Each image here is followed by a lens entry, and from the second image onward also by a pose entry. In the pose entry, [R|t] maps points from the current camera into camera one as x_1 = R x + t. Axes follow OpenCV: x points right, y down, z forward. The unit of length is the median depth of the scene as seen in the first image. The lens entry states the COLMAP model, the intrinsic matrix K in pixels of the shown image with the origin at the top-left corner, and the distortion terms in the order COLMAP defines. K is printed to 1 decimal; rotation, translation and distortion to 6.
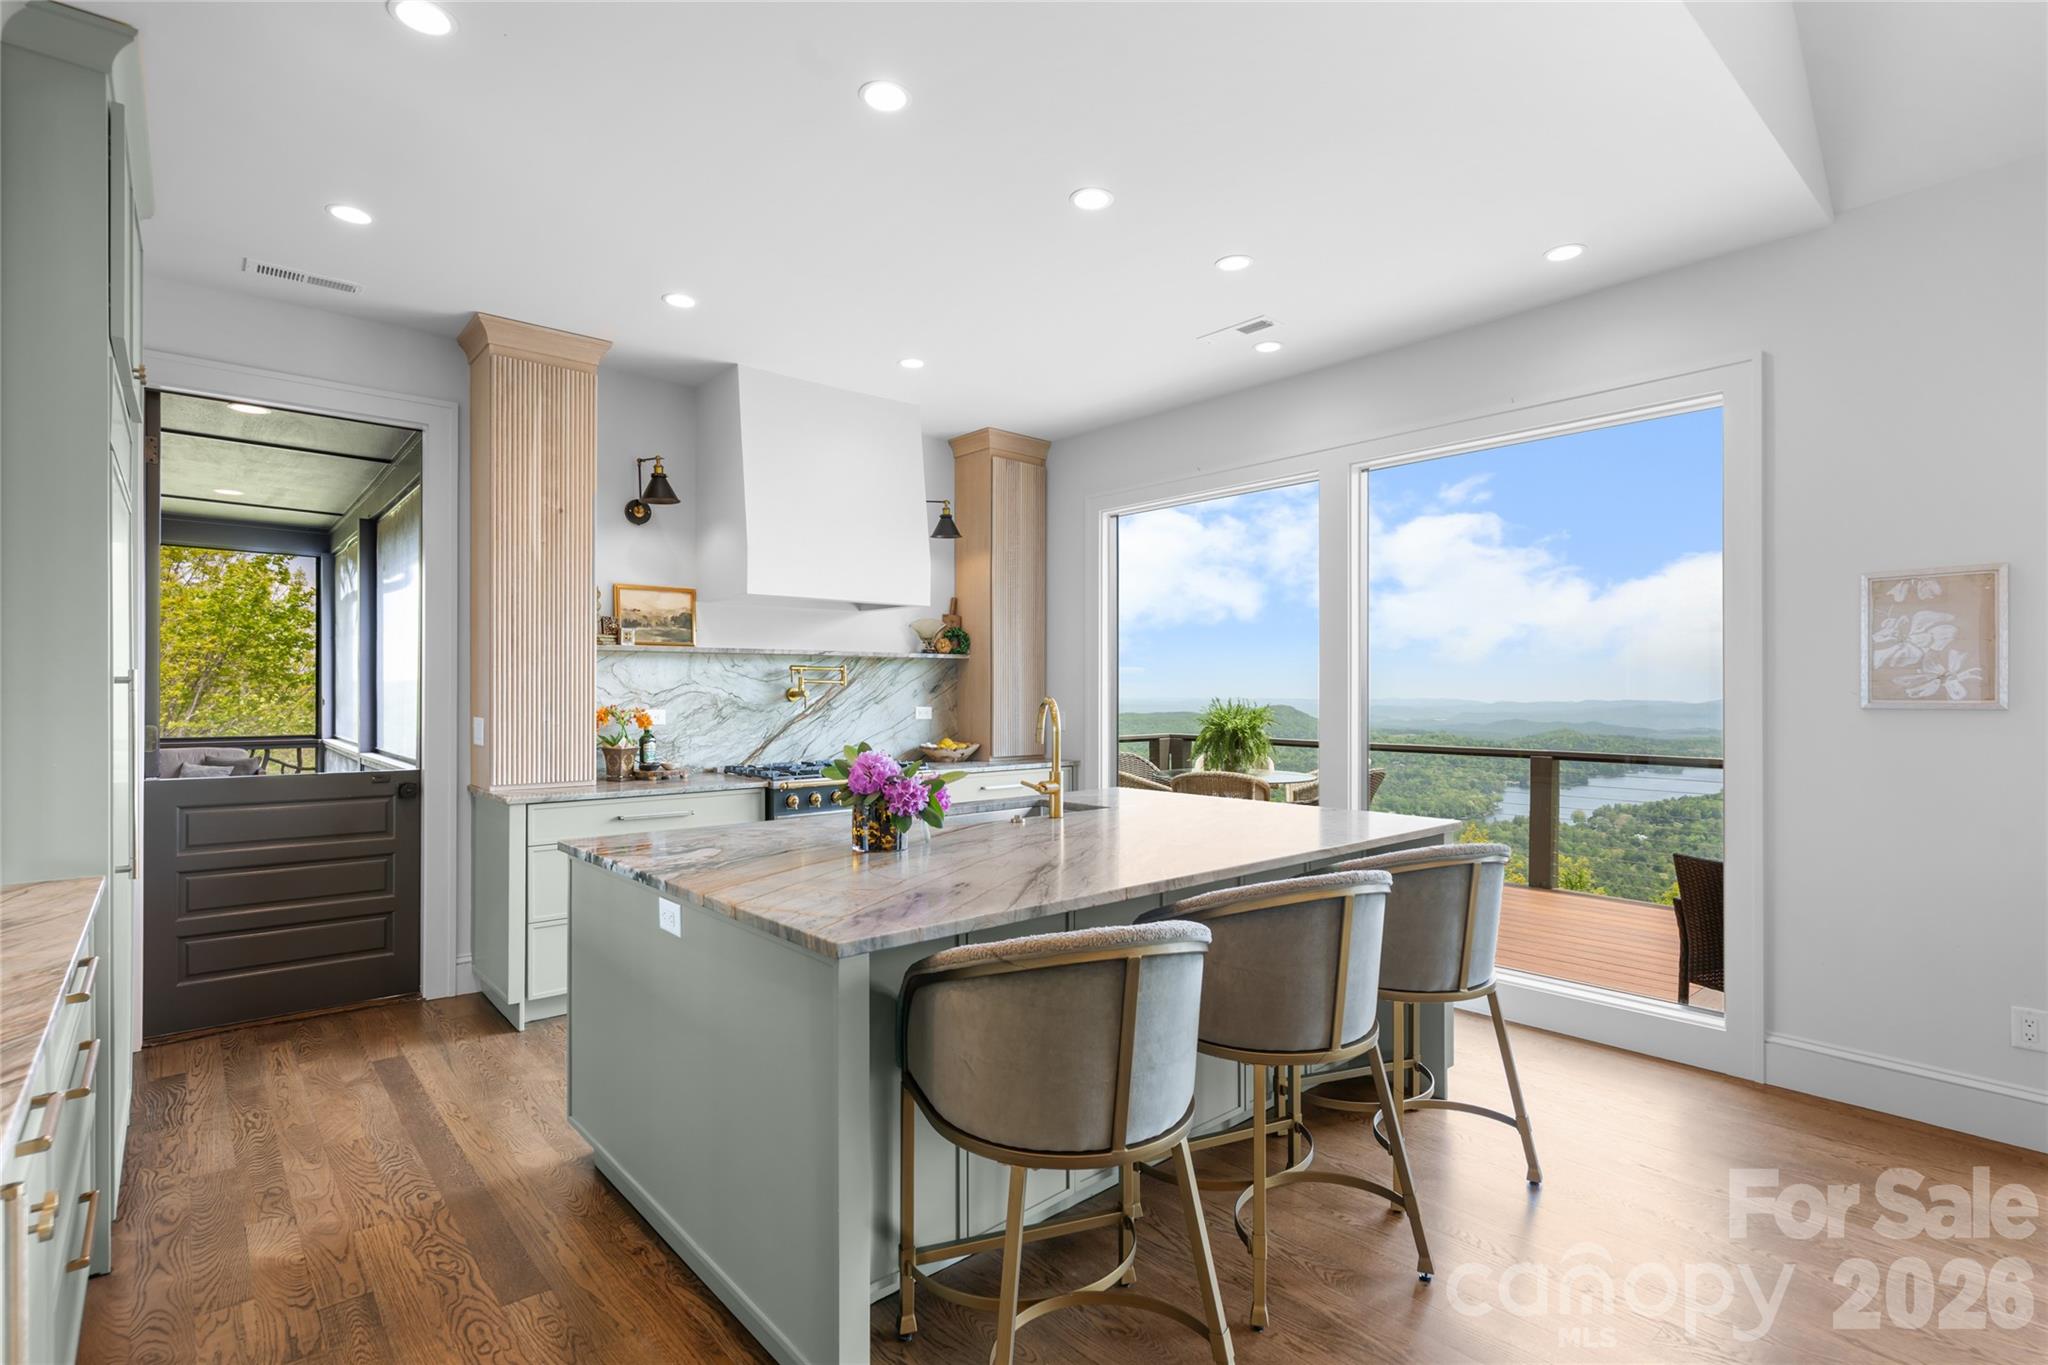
lens RADIAL K [[981.0, 0, 1019.6], [0, 981.0, 691.0], [0, 0, 1]] dist [-0.006127, 0.005097]
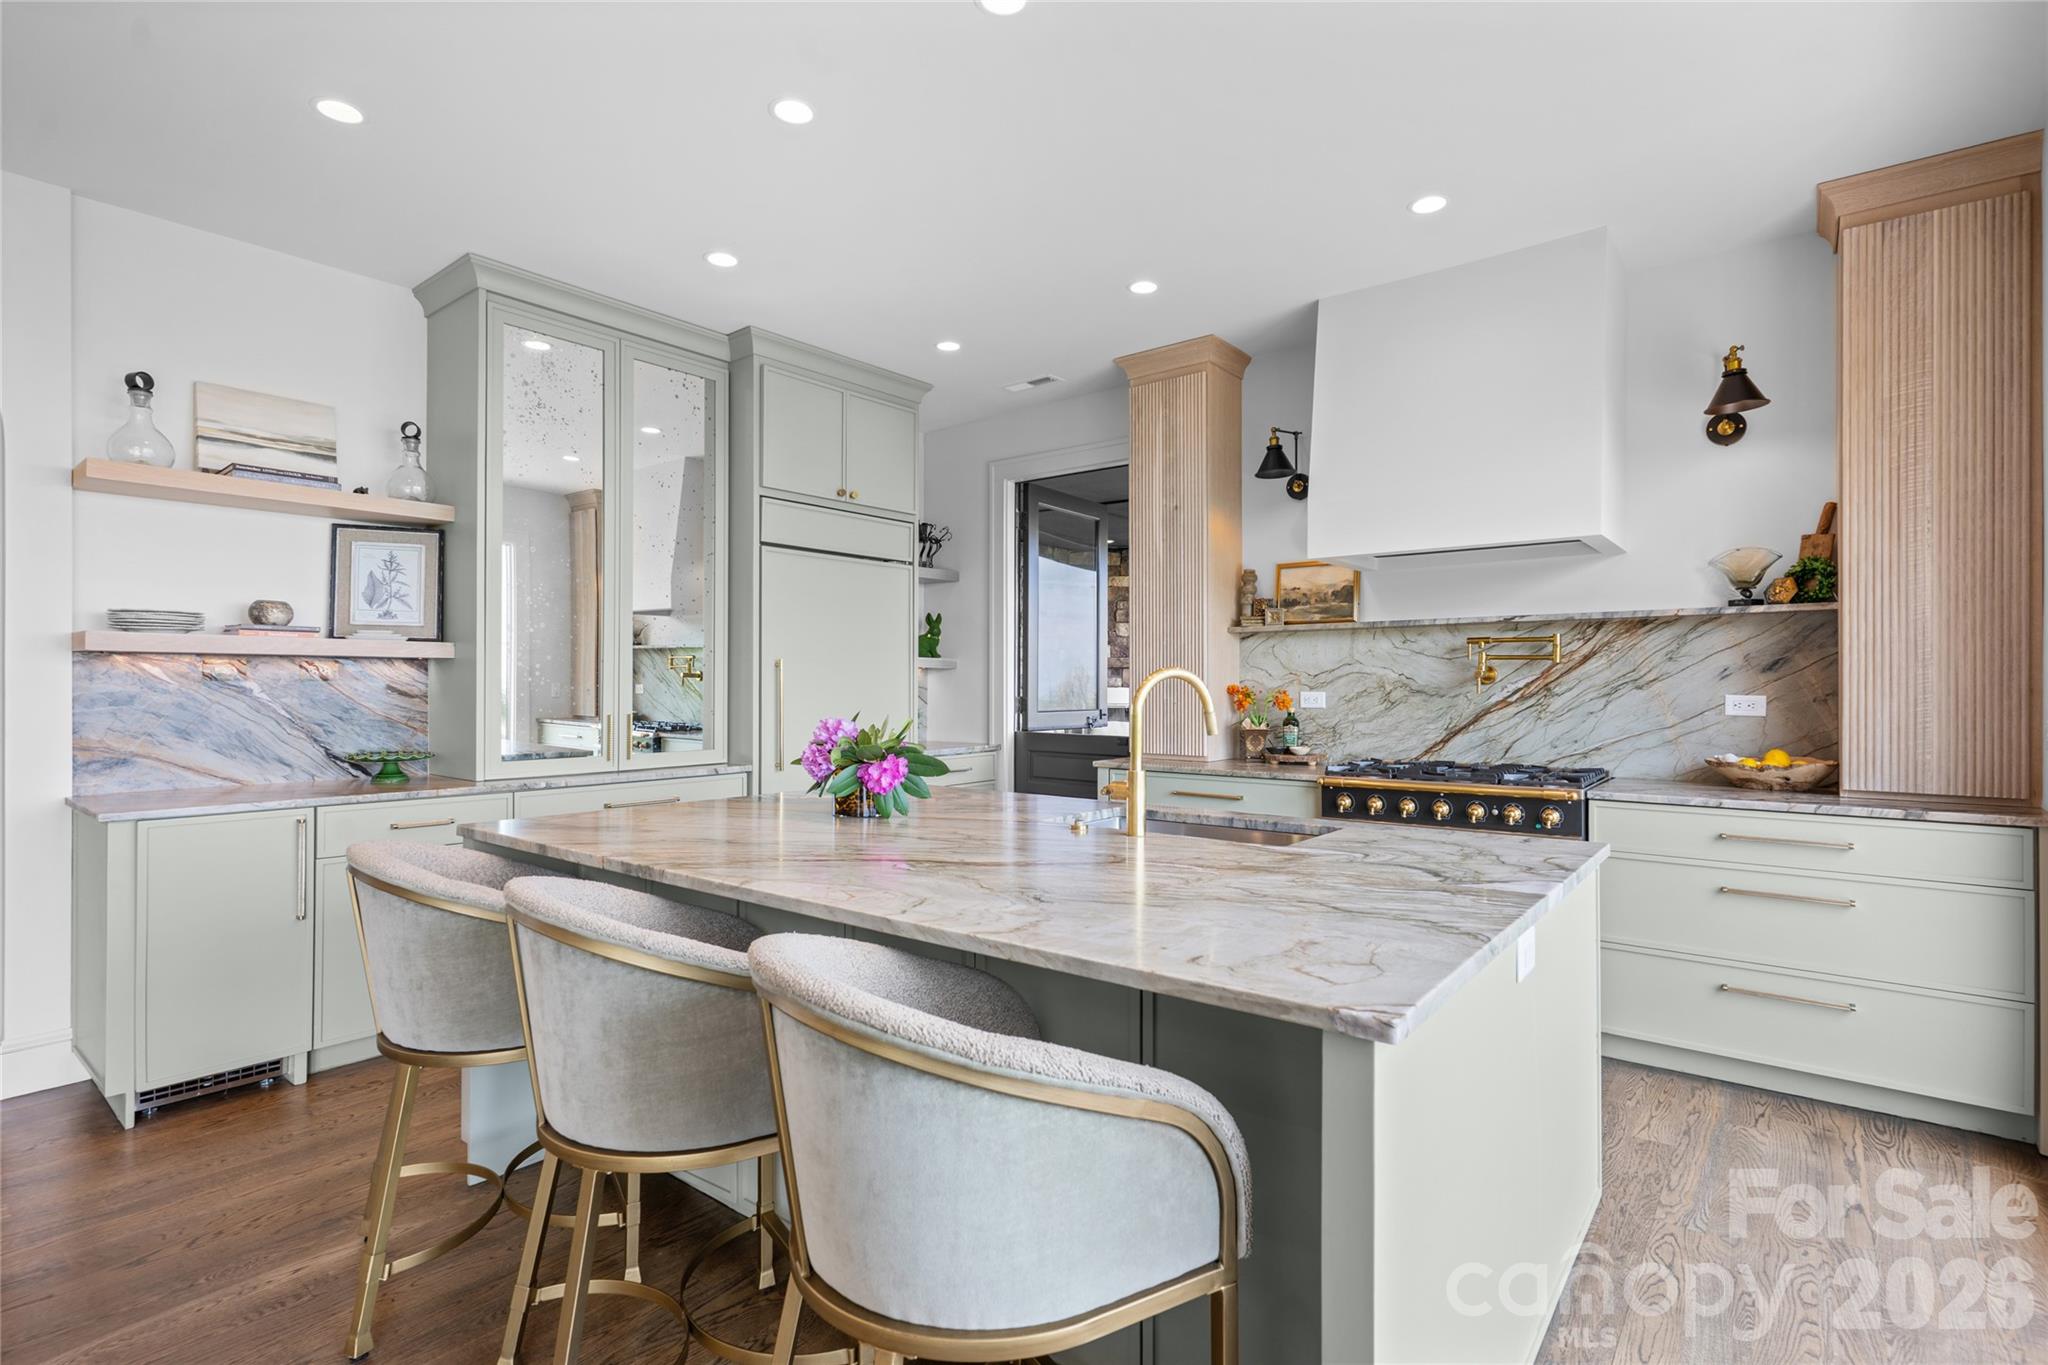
lens RADIAL K [[981.0, 0, 1022.6], [0, 981.0, 678.7], [0, 0, 1]] dist [-0.006127, 0.005097]
pose [[0.178634, -0.007212, -0.983889, 0.476262], [-0.002177, 0.999968, -0.007725, 0.013357], [0.983913, 0.003522, 0.178613, 0.522190]]
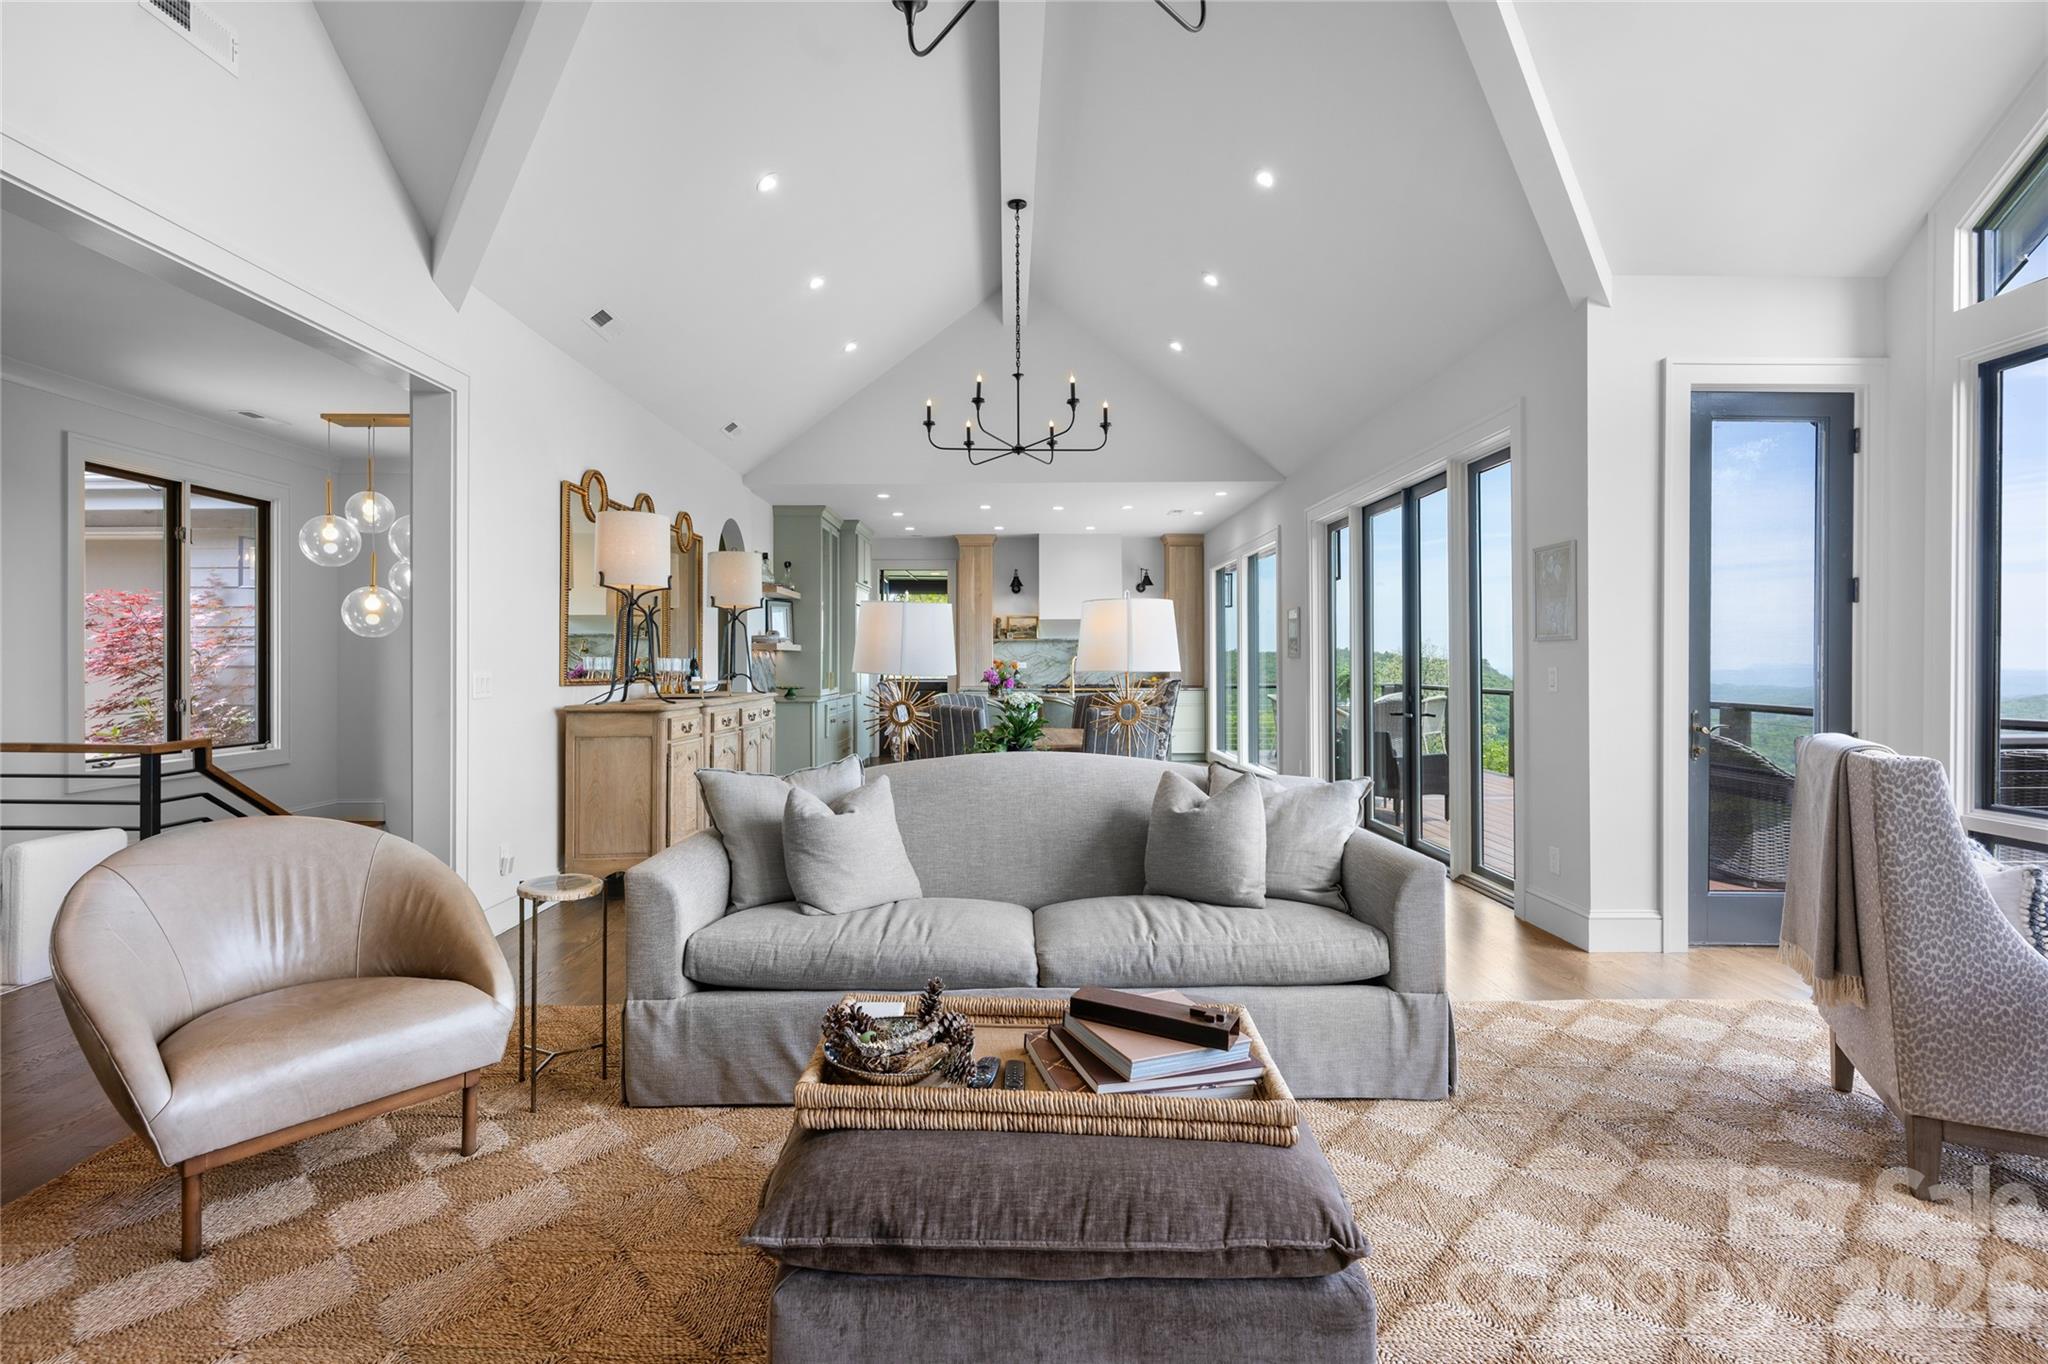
lens RADIAL K [[981.0, 0, 1020.8], [0, 981.0, 667.6], [0, 0, 1]] dist [-0.006127, 0.005097]
pose [[0.762171, 0.001434, -0.647375, 1.280966], [0.003145, 0.999978, 0.005919, 0.016425], [0.647368, -0.006547, 0.762149, -0.984983]]
